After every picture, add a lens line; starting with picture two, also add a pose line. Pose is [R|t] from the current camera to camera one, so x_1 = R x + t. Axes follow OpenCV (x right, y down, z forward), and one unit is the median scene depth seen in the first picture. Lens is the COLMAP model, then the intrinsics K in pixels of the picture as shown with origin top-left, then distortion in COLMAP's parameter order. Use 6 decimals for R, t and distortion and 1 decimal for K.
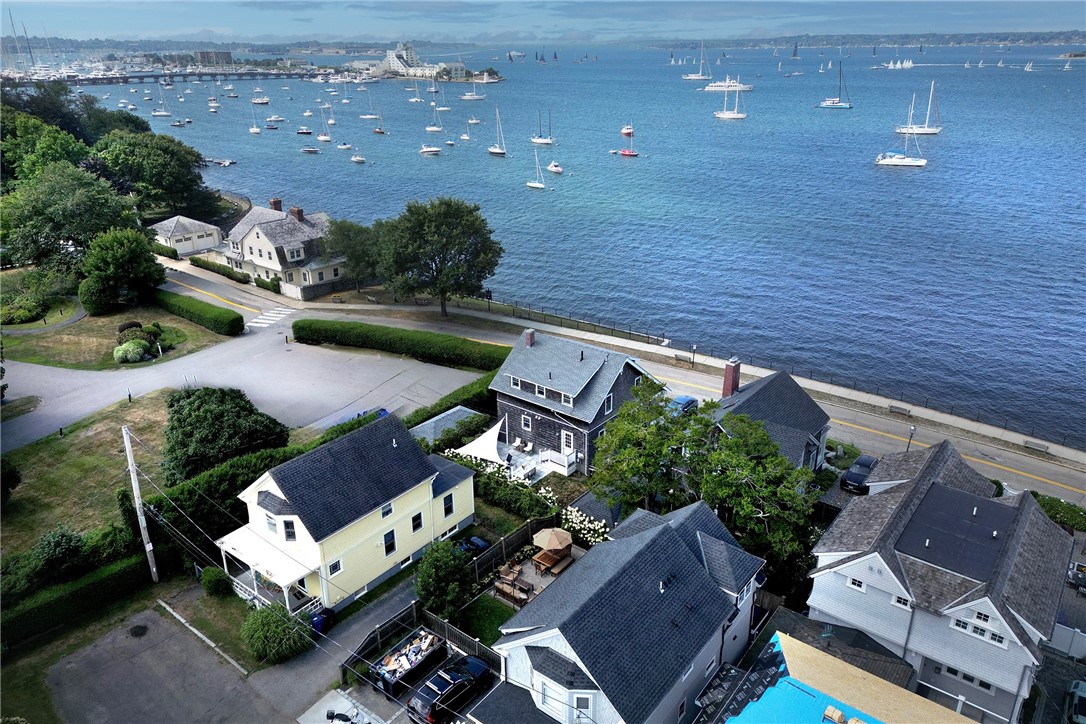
lens RADIAL K [[745.7, 0, 543.0], [0, 745.7, 362.0], [0, 0, 1]] dist [0.033231, -0.000543]
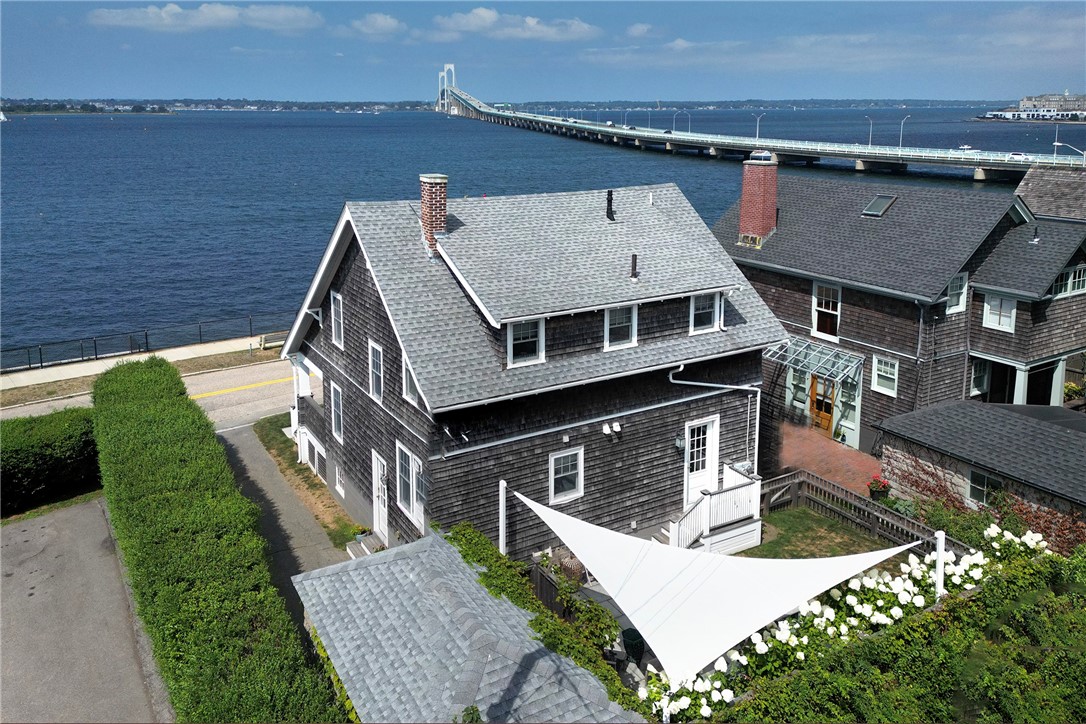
lens RADIAL K [[846.0, 0, 538.3], [0, 846.0, 231.9], [0, 0, 1]] dist [0.029959, -0.003760]
pose [[0.339987, -0.125395, 0.932032, -0.314053], [0.359270, 0.933218, -0.005500, -0.006431], [-0.869099, 0.336721, 0.362333, 0.860503]]
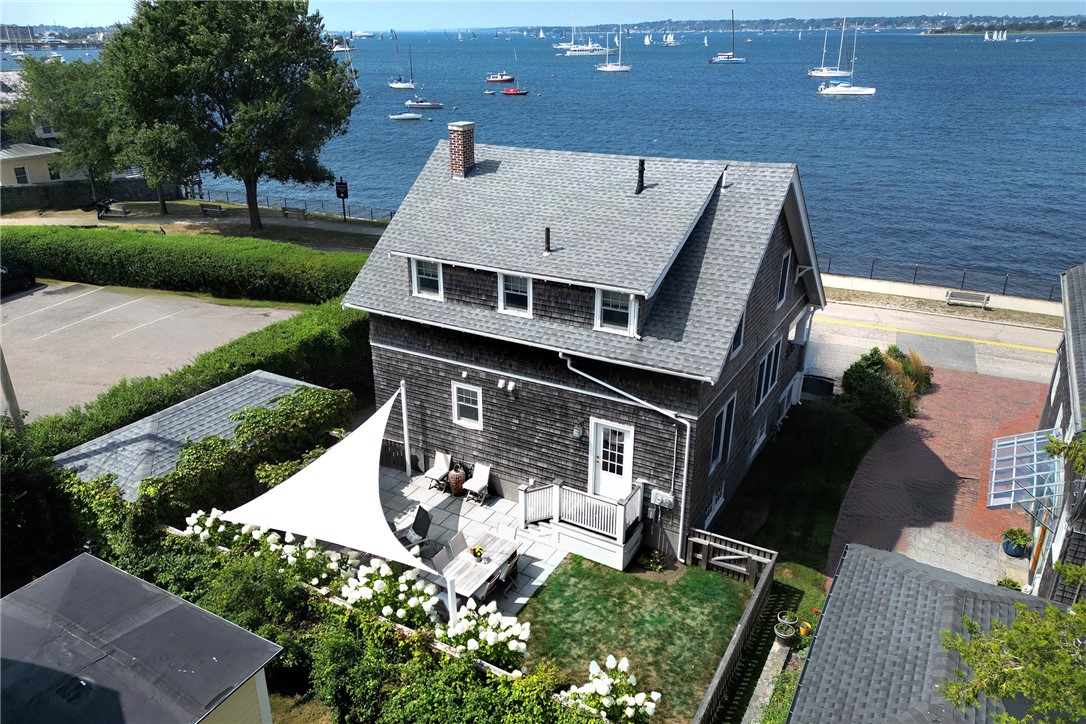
lens RADIAL K [[771.8, 0, 520.2], [0, 771.8, 366.0], [0, 0, 1]] dist [0.080178, -0.001241]
pose [[0.989712, -0.052309, 0.133172, -0.043206], [0.052518, 0.998618, 0.001946, 0.065136], [-0.133089, 0.005068, 0.991091, 0.662473]]
